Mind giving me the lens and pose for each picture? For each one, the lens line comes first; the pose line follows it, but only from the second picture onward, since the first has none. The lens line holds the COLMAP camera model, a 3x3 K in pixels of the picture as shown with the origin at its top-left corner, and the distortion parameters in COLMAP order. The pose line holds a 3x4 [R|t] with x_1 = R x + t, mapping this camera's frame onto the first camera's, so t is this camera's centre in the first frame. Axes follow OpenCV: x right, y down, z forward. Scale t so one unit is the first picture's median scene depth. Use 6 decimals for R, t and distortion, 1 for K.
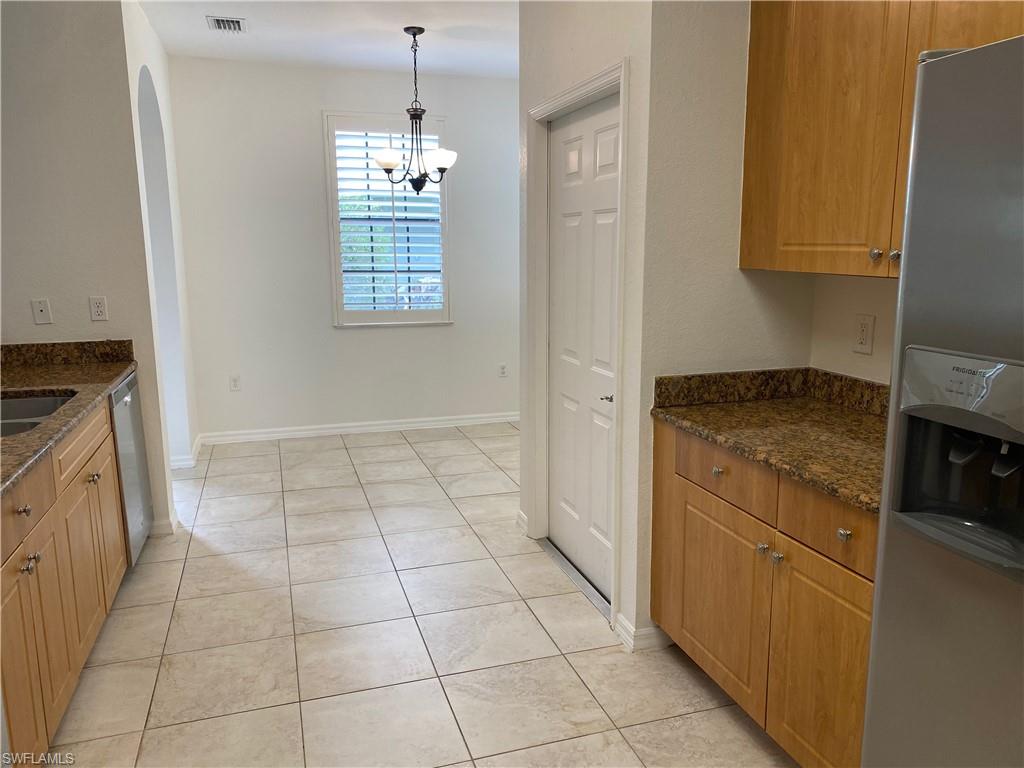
lens RADIAL K [[778.7, 0, 512.0], [0, 778.7, 384.0], [0, 0, 1]] dist [0.047605, -0.051392]
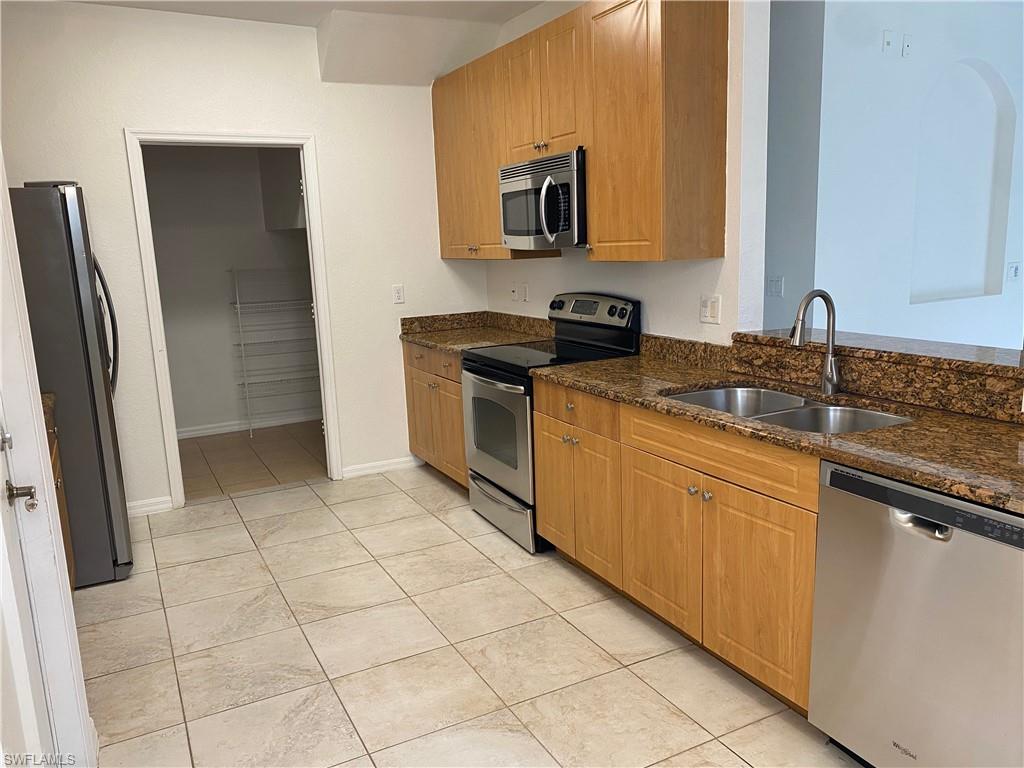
lens RADIAL K [[778.7, 0, 512.0], [0, 778.7, 384.0], [0, 0, 1]] dist [0.047605, -0.051392]
pose [[-0.984107, 0.074977, -0.160972, -0.186124], [0.013128, 0.934729, 0.355118, -0.326359], [0.177091, 0.347361, -0.920858, 1.784699]]
